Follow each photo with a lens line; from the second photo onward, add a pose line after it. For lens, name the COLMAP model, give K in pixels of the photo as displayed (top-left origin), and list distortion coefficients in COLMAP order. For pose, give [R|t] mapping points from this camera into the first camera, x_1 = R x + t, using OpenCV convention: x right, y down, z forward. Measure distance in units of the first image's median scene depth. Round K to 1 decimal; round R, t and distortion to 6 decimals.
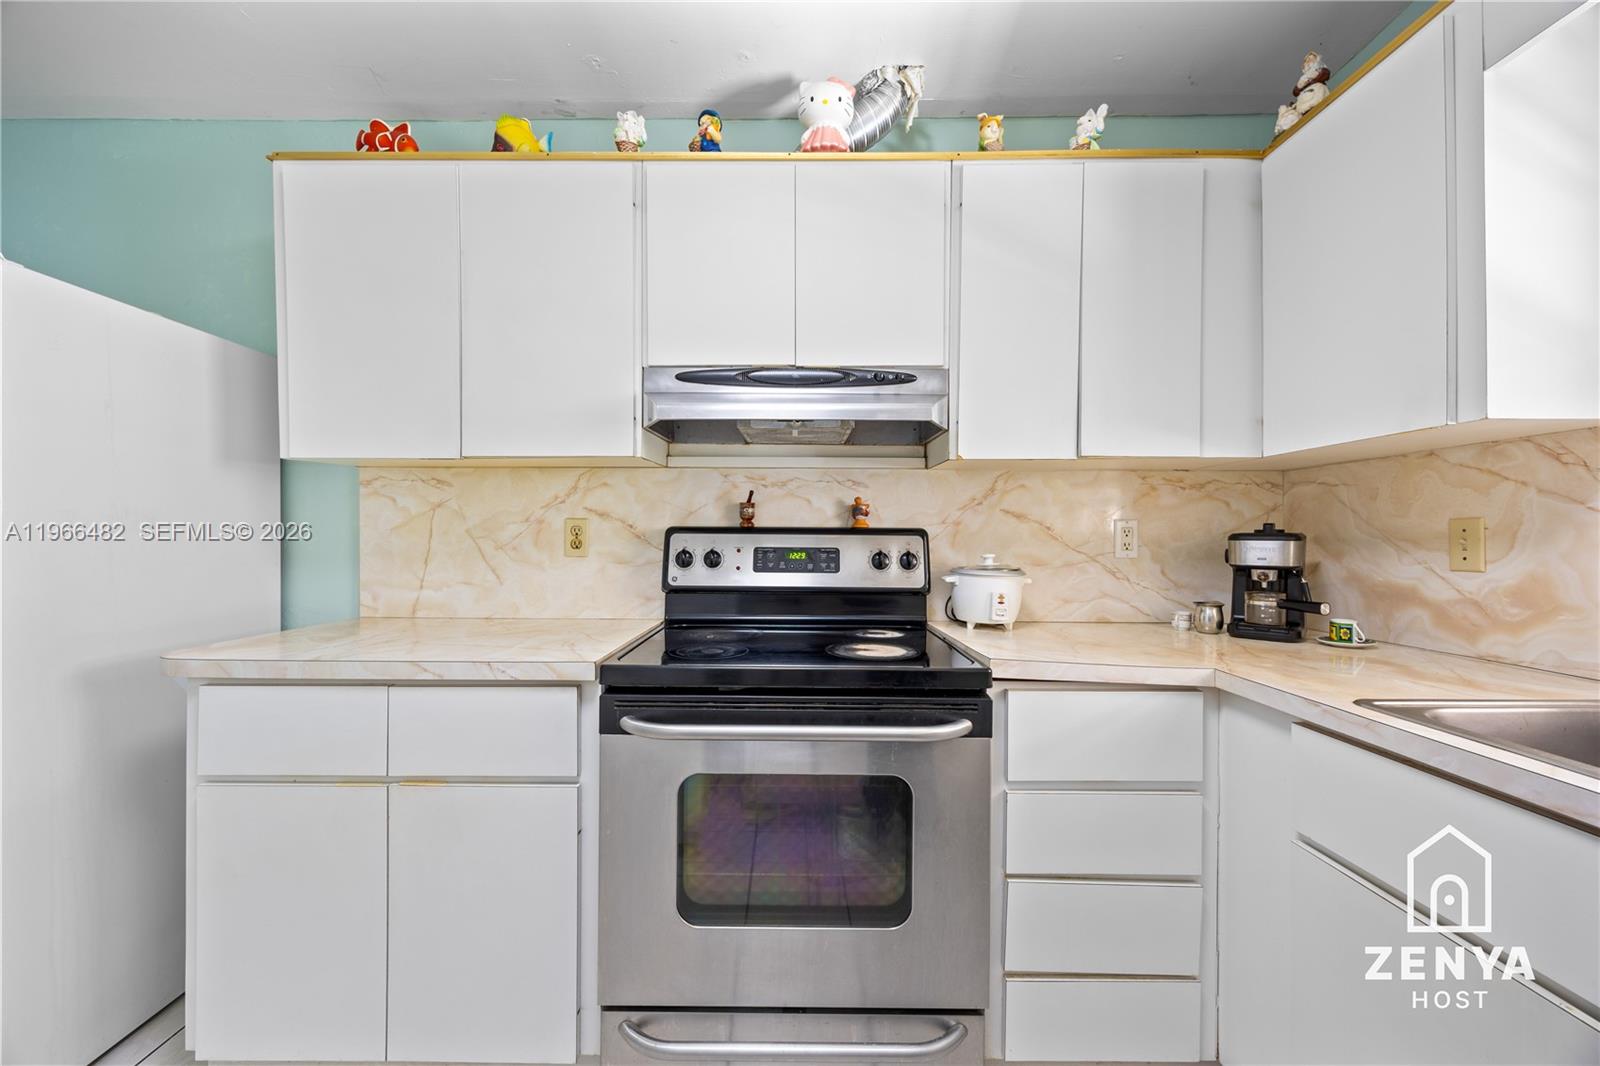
lens RADIAL K [[609.5, 0, 806.4], [0, 609.5, 532.0], [0, 0, 1]] dist [0.000144, 0.000078]
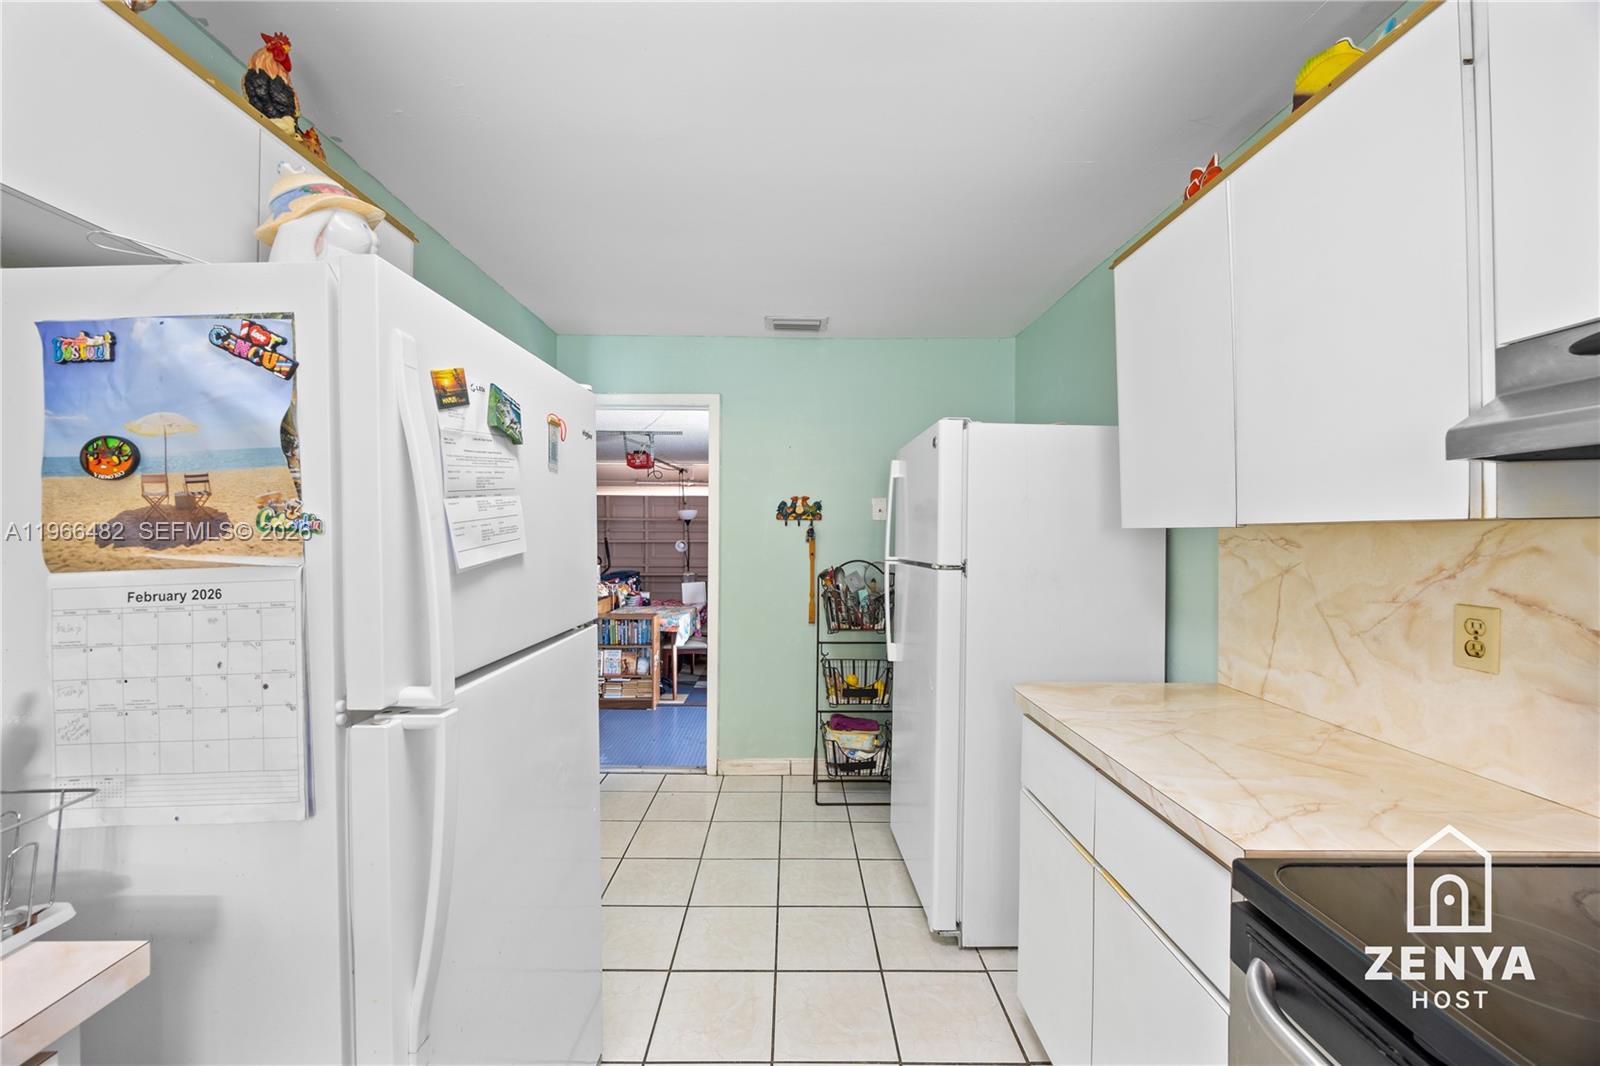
lens RADIAL K [[609.5, 0, 805.1], [0, 609.5, 533.1], [0, 0, 1]] dist [0.000144, 0.000078]
pose [[0.032771, -0.004183, -0.999454, 0.200495], [0.002130, 0.999989, -0.004115, -0.093013], [0.999461, -0.001994, 0.032780, 0.323021]]
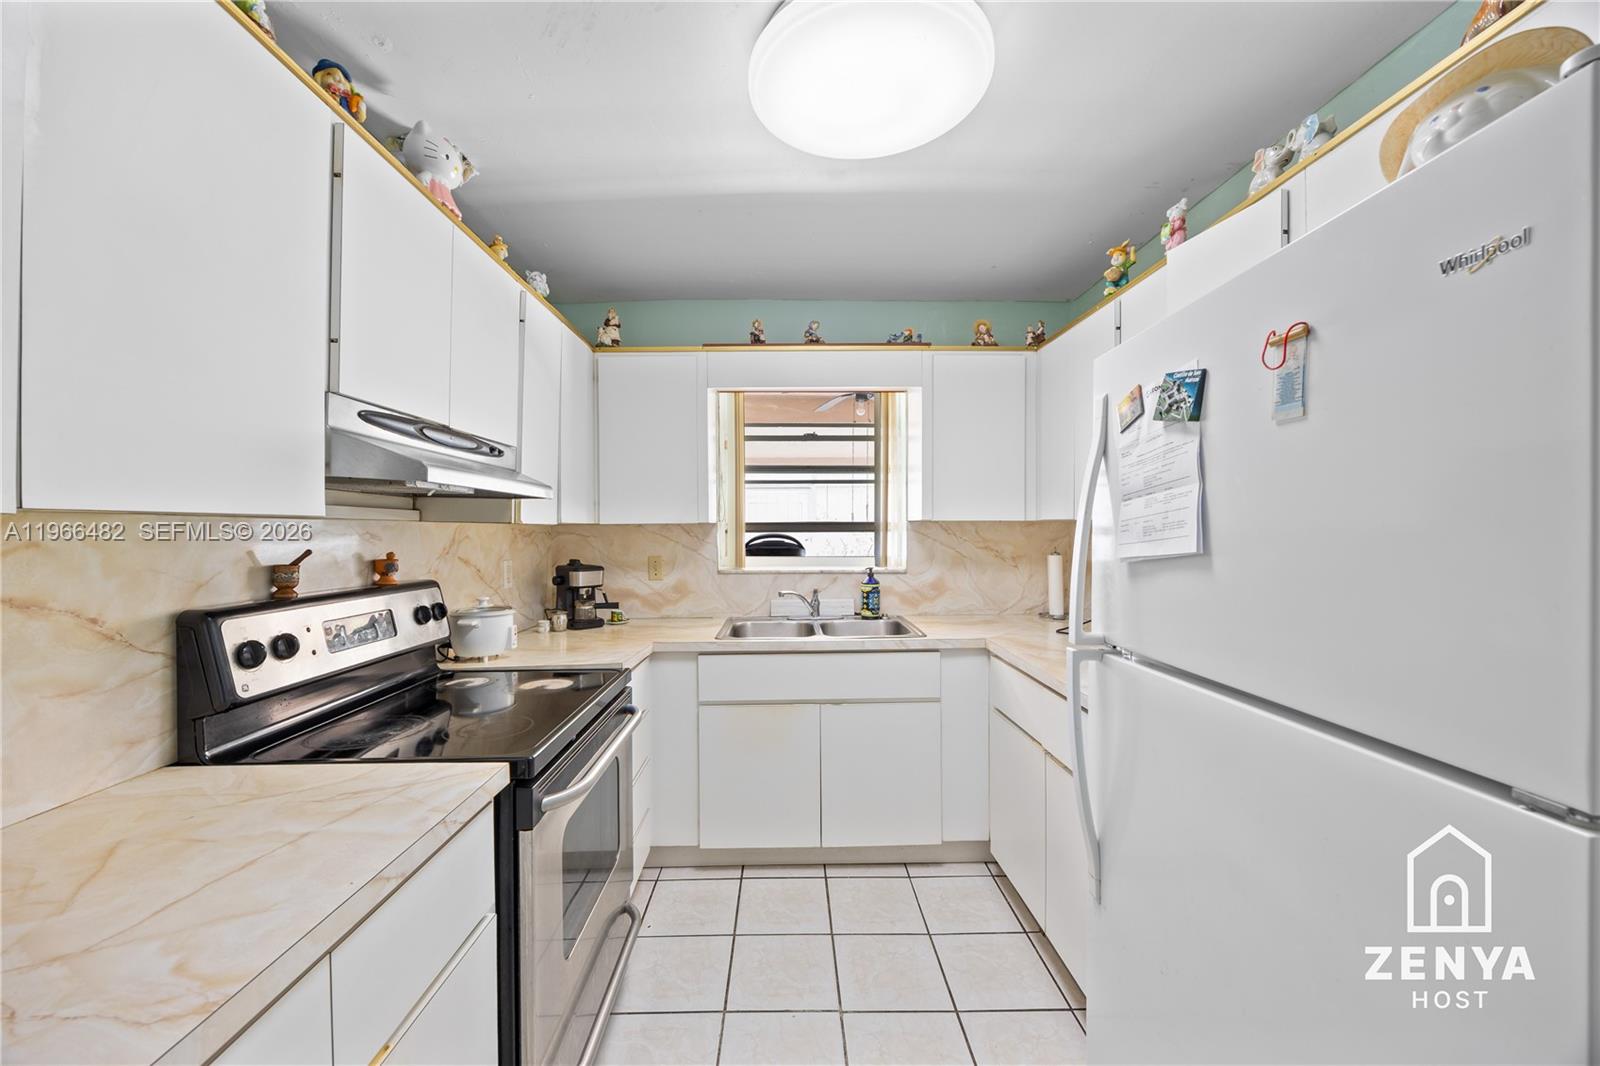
lens RADIAL K [[609.5, 0, 798.6], [0, 609.5, 532.4], [0, 0, 1]] dist [0.000144, 0.000078]
pose [[-0.030859, -0.008691, 0.999486, -0.847361], [-0.005000, 0.999951, 0.008541, -0.096009], [-0.999511, -0.004734, -0.030901, 0.392313]]
